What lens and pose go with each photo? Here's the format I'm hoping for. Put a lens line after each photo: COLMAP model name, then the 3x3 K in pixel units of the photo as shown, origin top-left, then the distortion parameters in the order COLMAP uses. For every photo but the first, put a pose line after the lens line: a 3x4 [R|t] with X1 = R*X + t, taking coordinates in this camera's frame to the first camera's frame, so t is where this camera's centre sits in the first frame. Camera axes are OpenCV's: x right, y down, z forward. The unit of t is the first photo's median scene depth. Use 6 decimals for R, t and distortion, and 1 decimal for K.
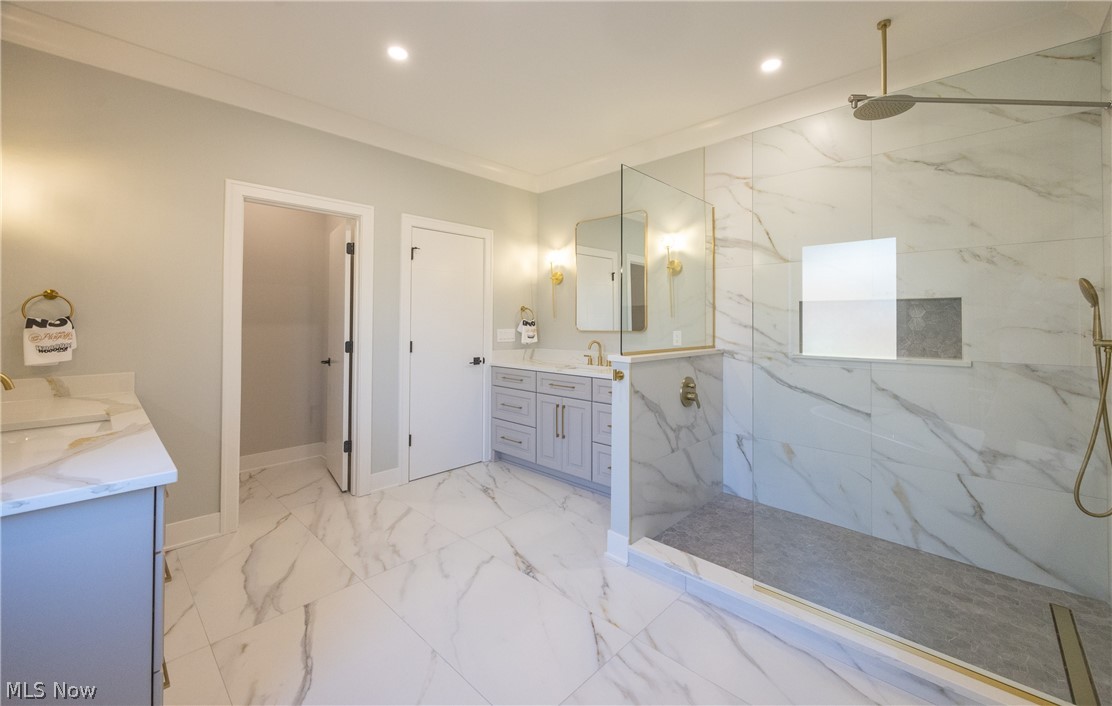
lens RADIAL K [[450.4, 0, 569.6], [0, 450.4, 313.4], [0, 0, 1]] dist [-0.000950, -0.000162]
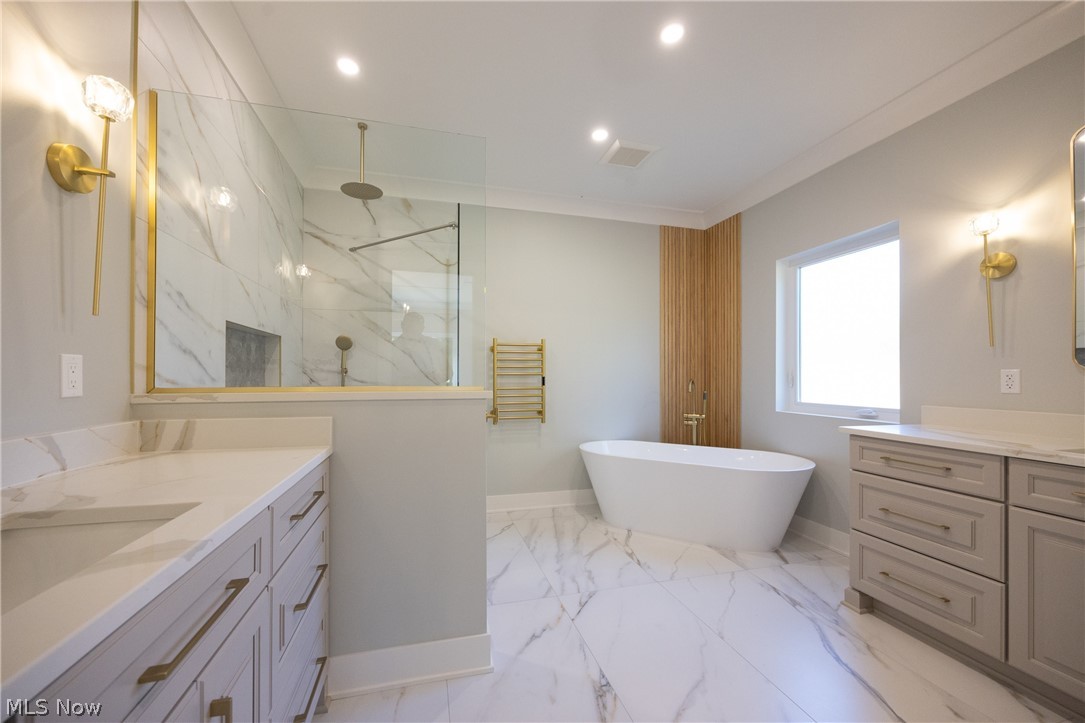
lens RADIAL K [[423.4, 0, 540.4], [0, 423.4, 376.7], [0, 0, 1]] dist [-0.001131, -0.000106]
pose [[-0.849021, -0.003815, 0.528345, -0.355707], [-0.012958, 0.999824, -0.013603, 0.082930], [-0.528200, -0.018395, -0.848921, 1.618388]]
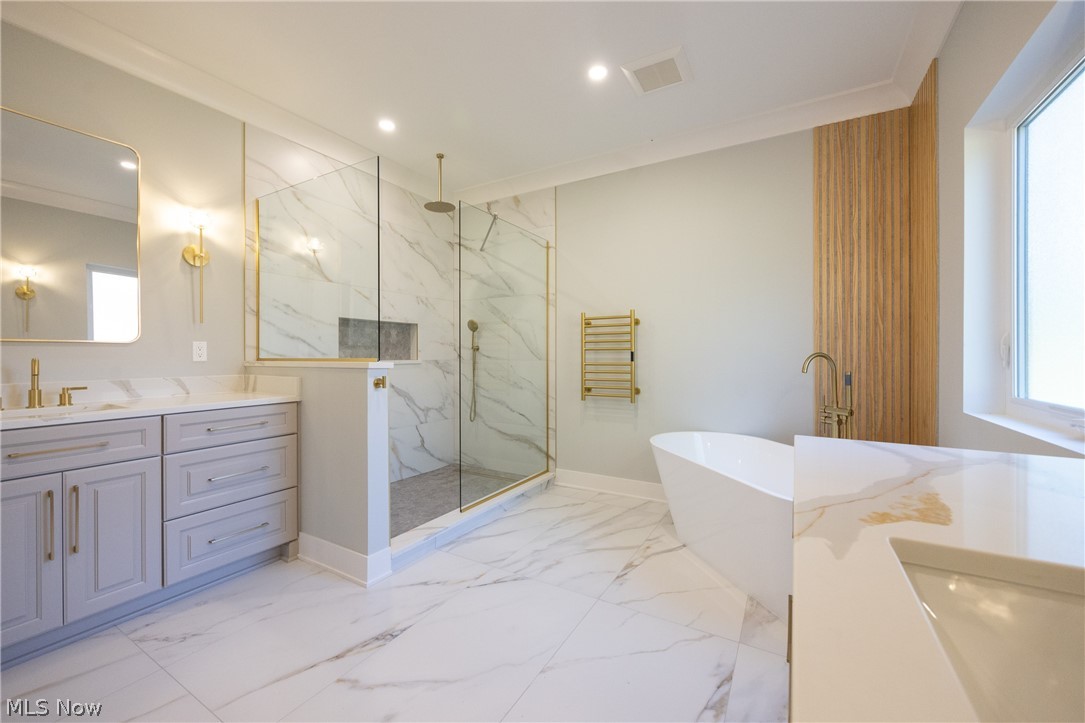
lens RADIAL K [[431.1, 0, 539.2], [0, 431.1, 357.1], [0, 0, 1]] dist [-0.002479, -0.000045]
pose [[-0.215602, -0.008116, 0.976448, -0.862650], [-0.015326, 0.999870, 0.004927, 0.078133], [-0.976361, -0.013903, -0.215698, 0.901281]]
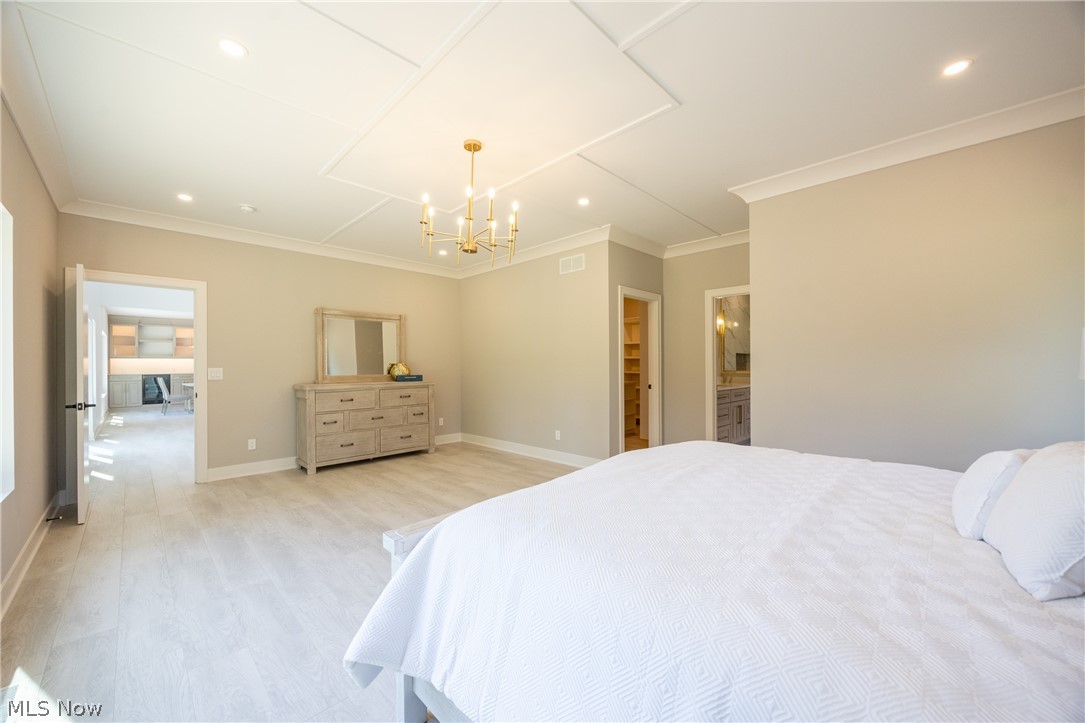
lens RADIAL K [[411.5, 0, 537.2], [0, 411.5, 364.0], [0, 0, 1]] dist [-0.002649, -0.000184]
pose [[0.036245, -0.003812, 0.999336, -2.555700], [-0.009137, 0.999950, 0.004146, 0.051736], [-0.999301, -0.009281, 0.036208, 2.632014]]
